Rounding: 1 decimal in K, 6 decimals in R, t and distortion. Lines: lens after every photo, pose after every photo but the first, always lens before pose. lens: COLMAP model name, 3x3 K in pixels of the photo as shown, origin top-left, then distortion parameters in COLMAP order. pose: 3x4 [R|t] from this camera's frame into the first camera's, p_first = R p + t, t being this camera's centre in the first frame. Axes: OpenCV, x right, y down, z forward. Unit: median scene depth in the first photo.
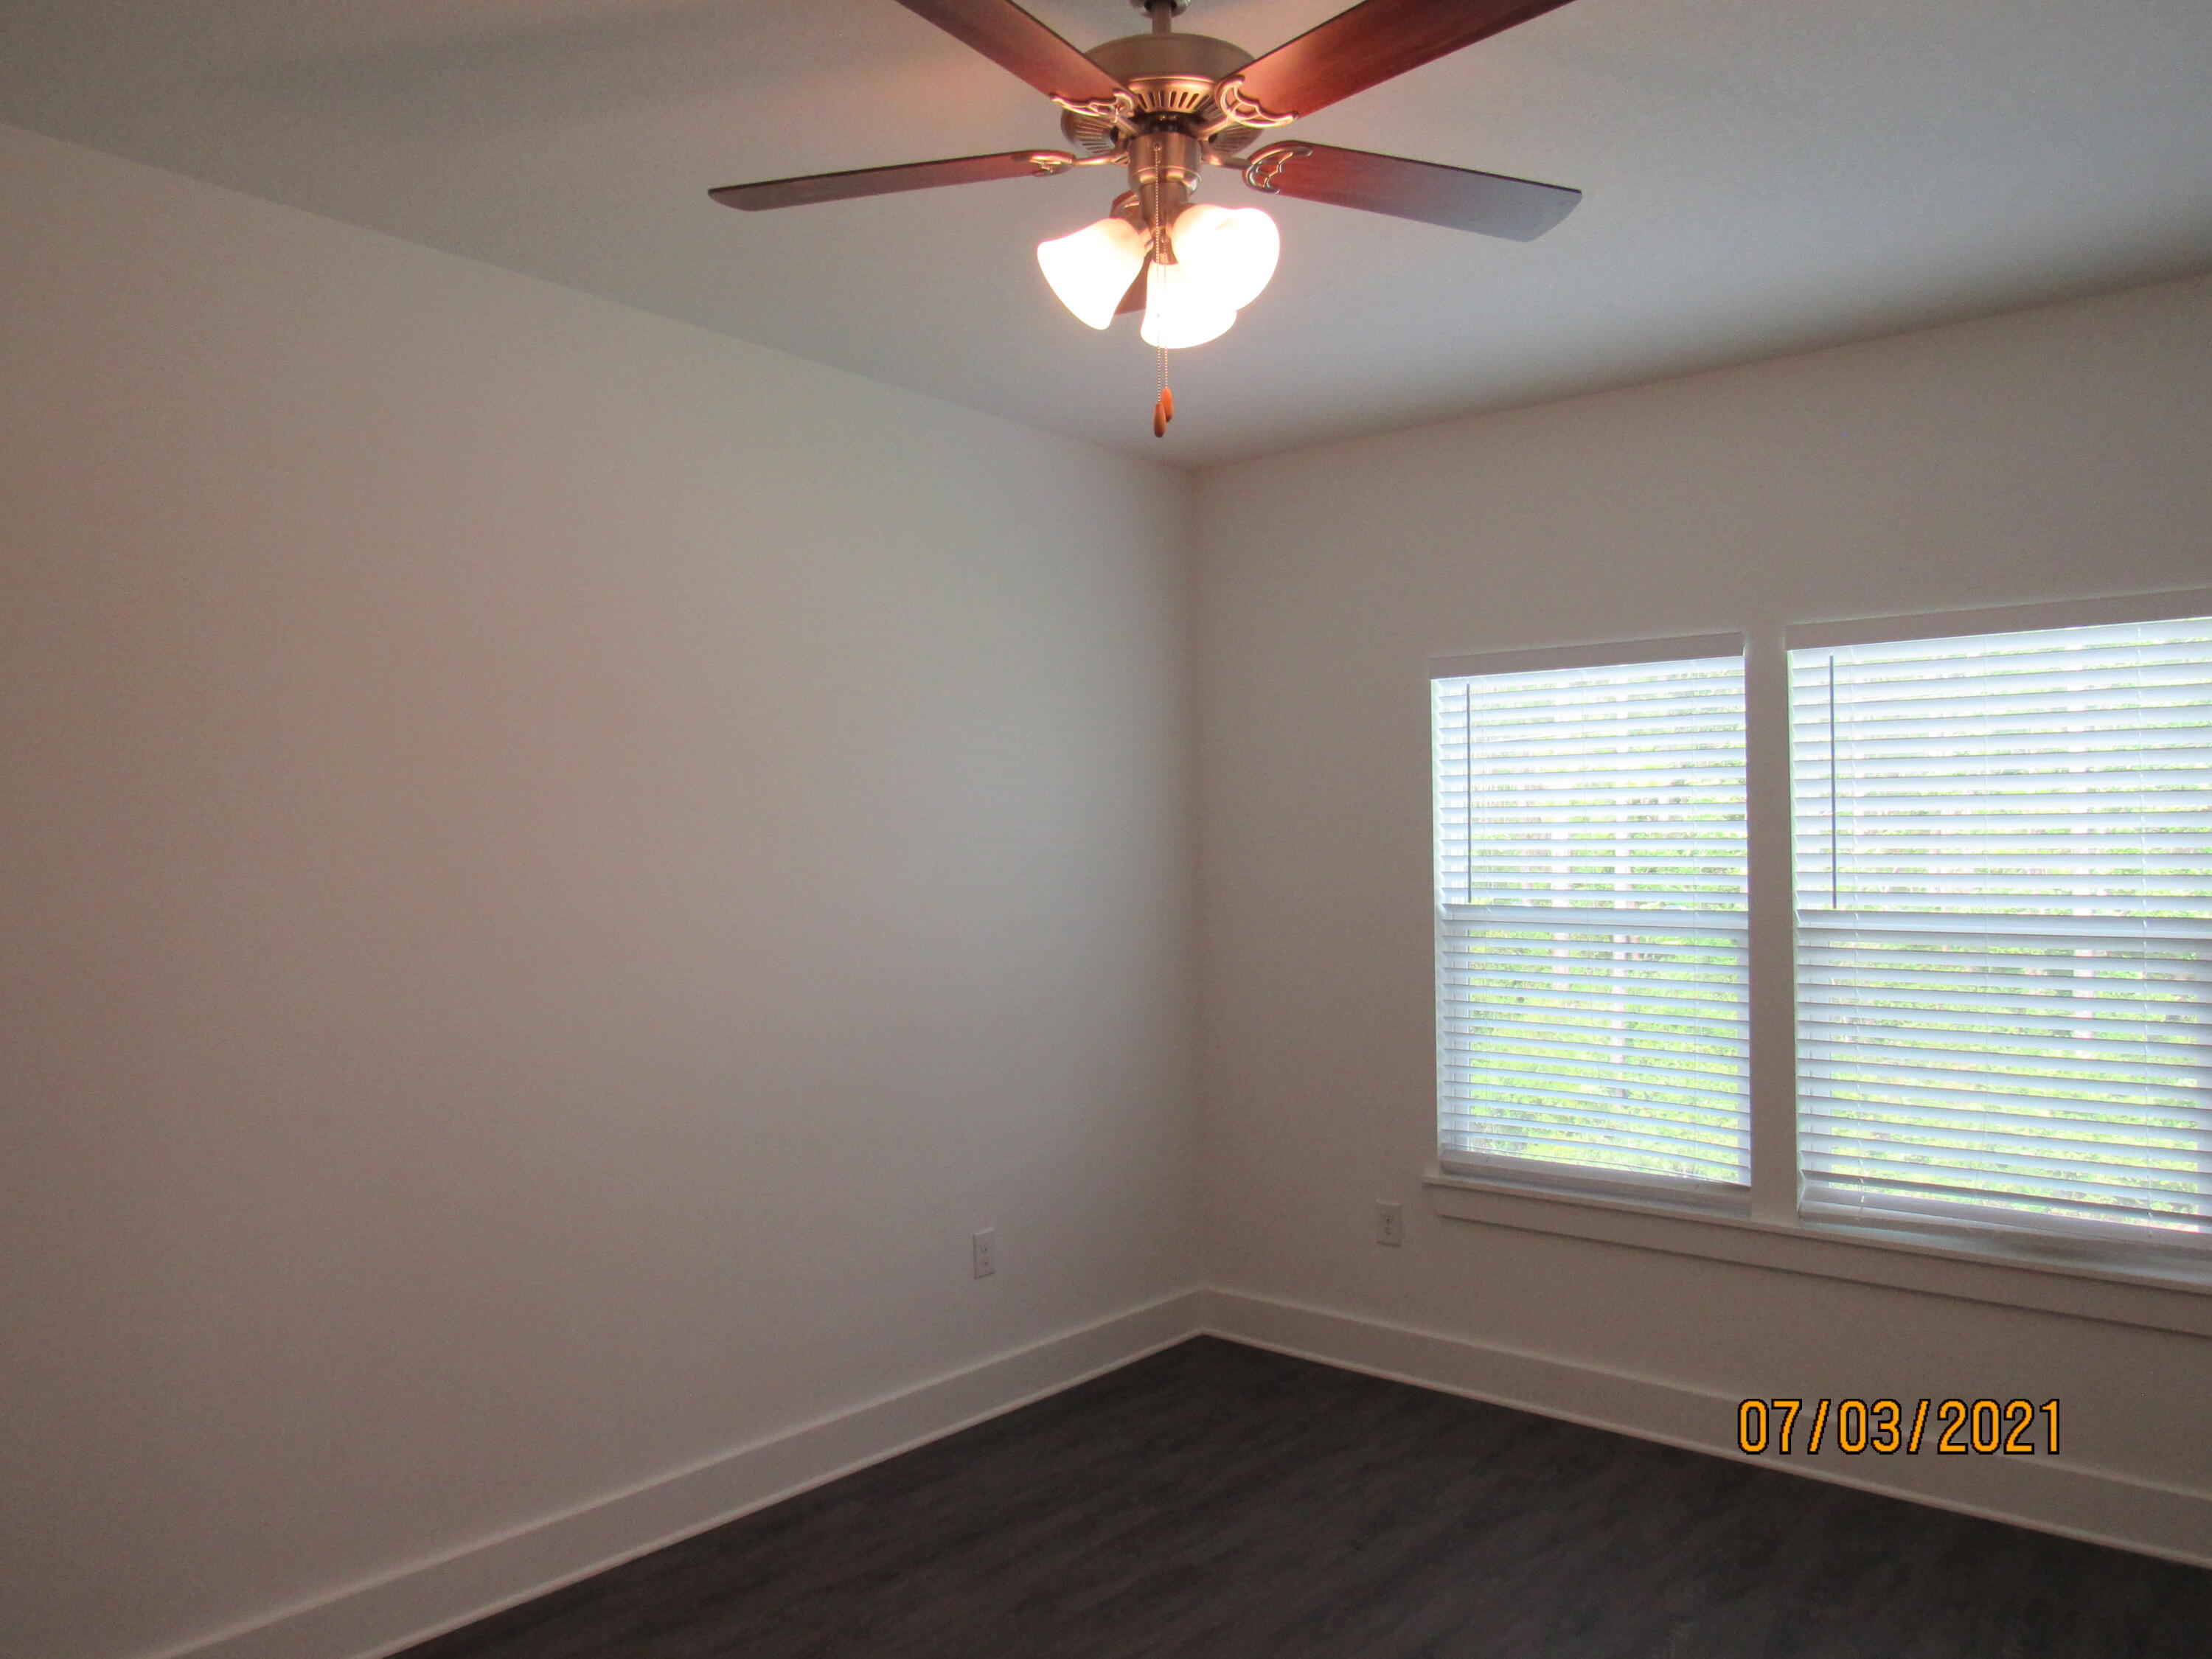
lens RADIAL K [[1589.6, 0, 1083.3], [0, 1589.6, 826.6], [0, 0, 1]] dist [-0.020056, 0.007037]
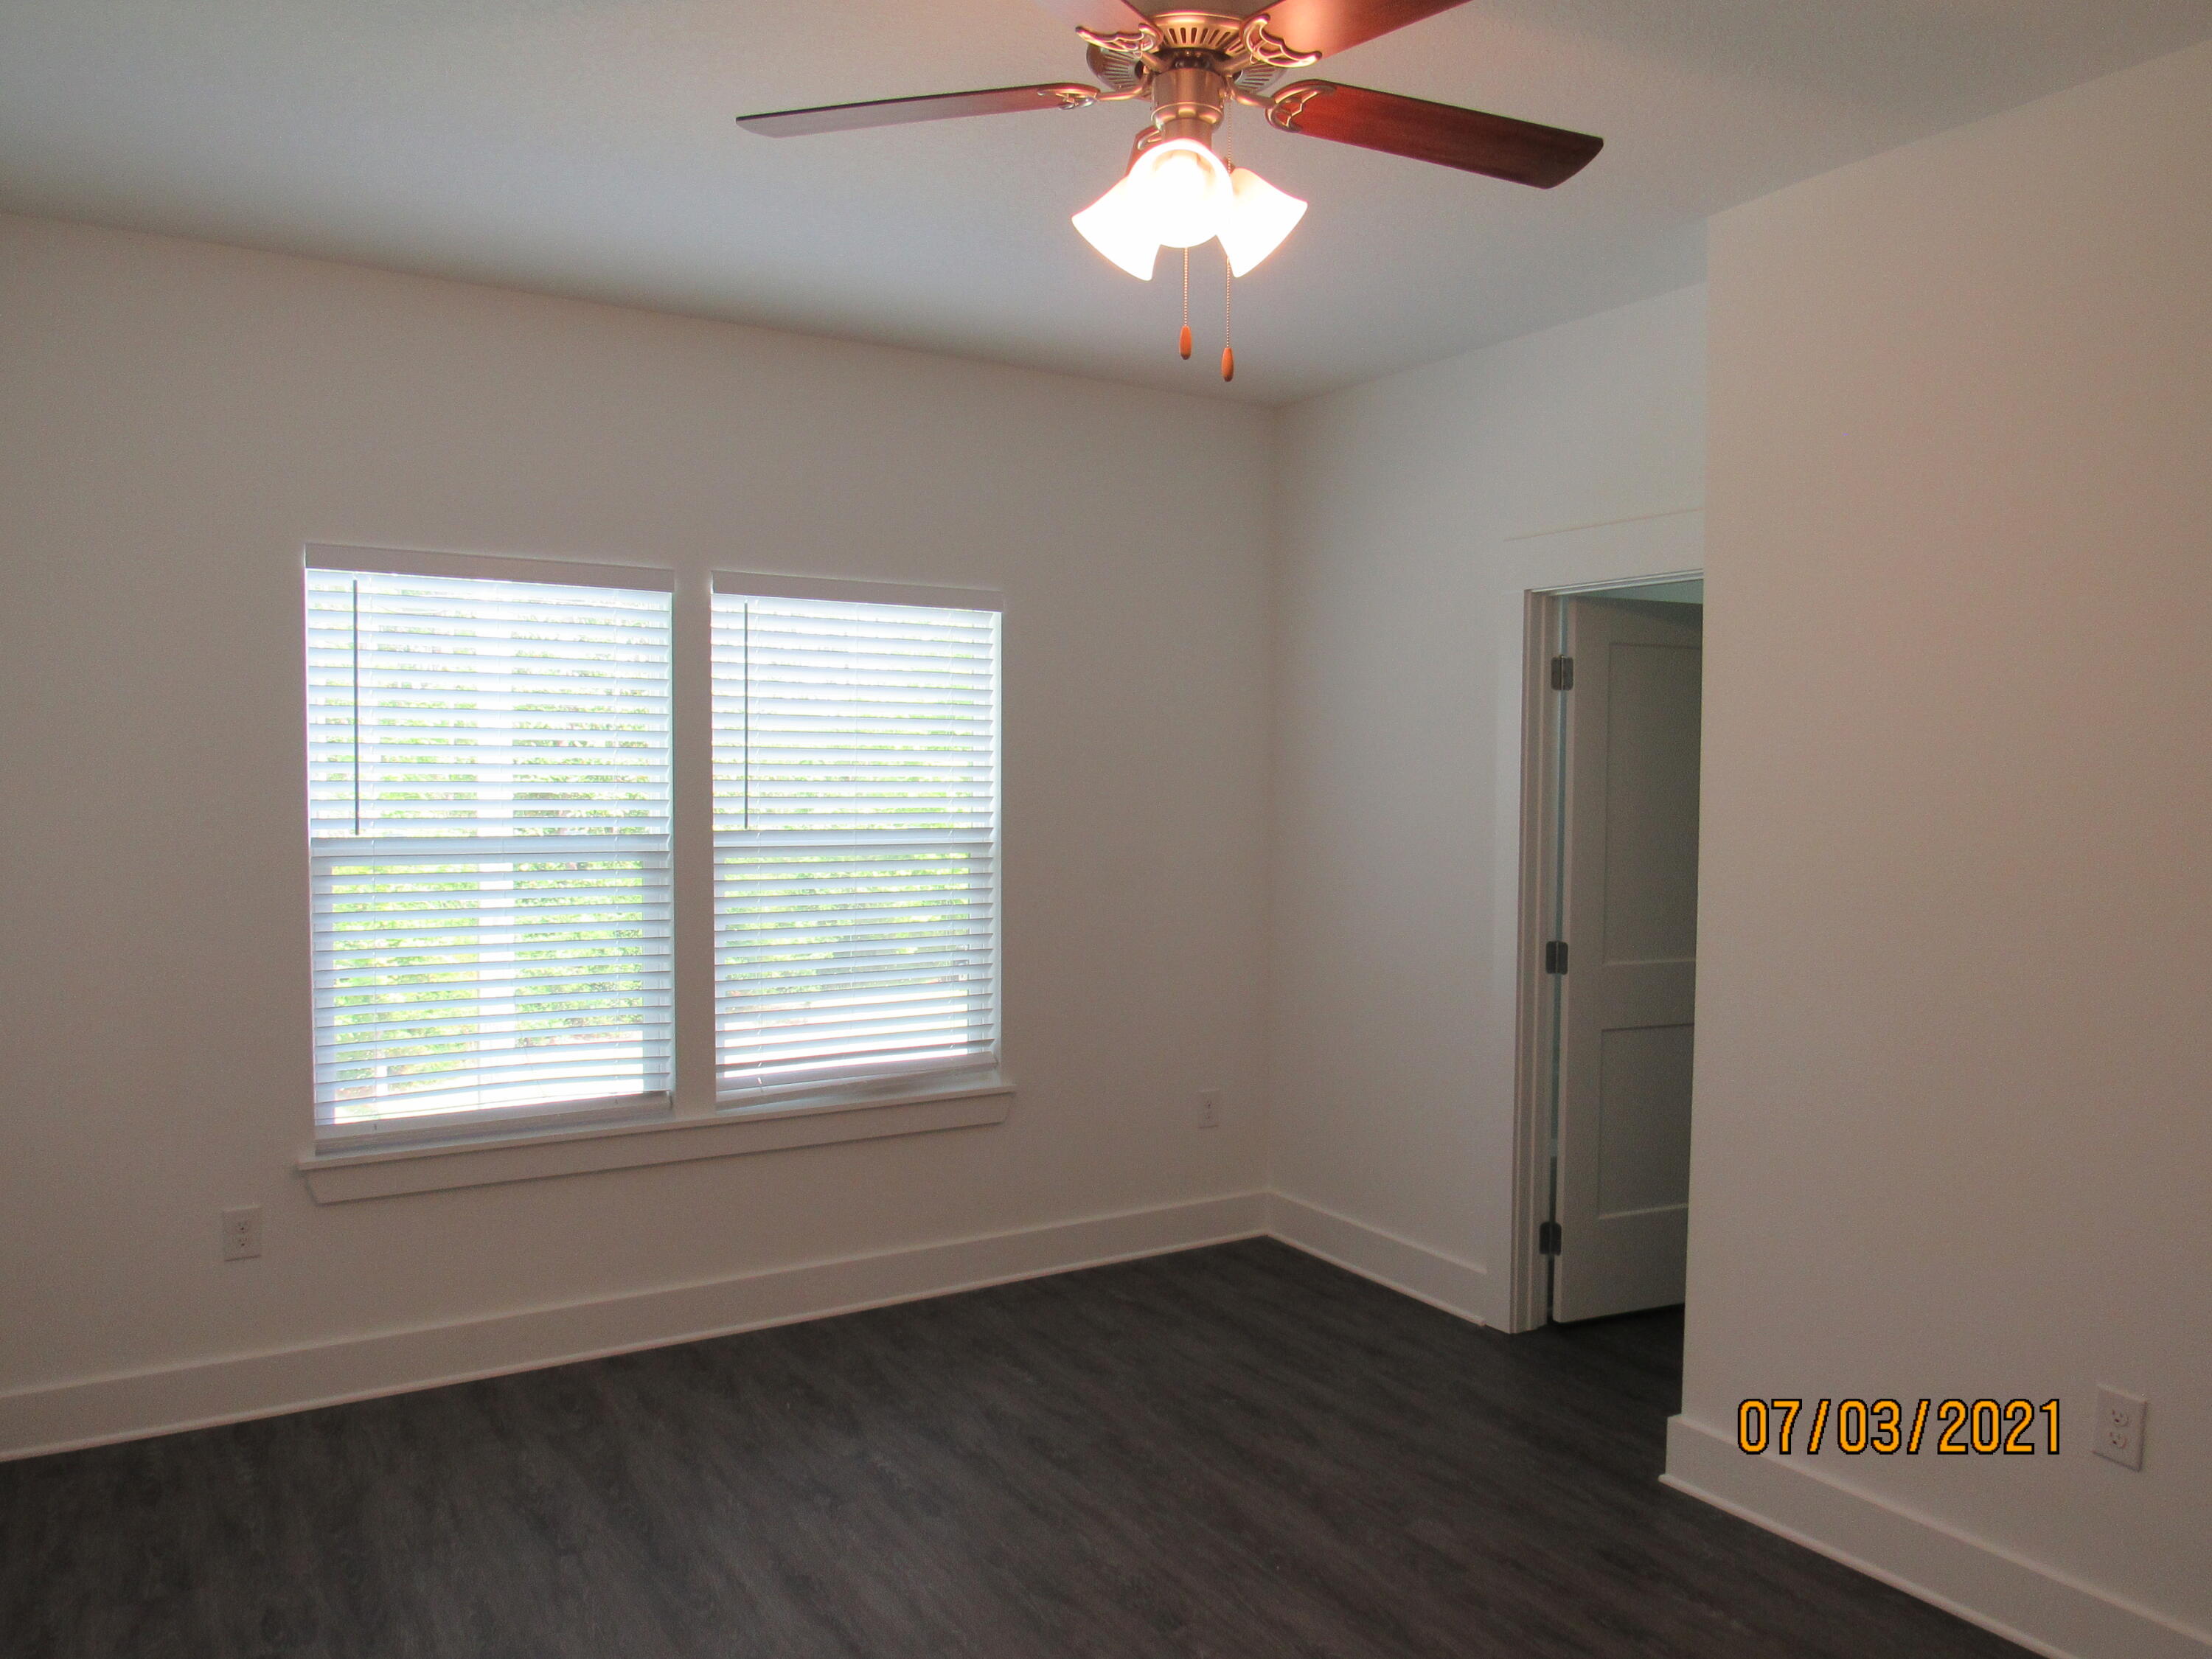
lens RADIAL K [[1589.6, 0, 1085.8], [0, 1589.6, 828.6], [0, 0, 1]] dist [-0.020056, 0.007037]
pose [[0.327840, -0.024225, 0.944423, -0.497446], [-0.019011, 0.999300, 0.032232, 0.010171], [-0.944542, -0.028521, 0.327150, 0.387510]]
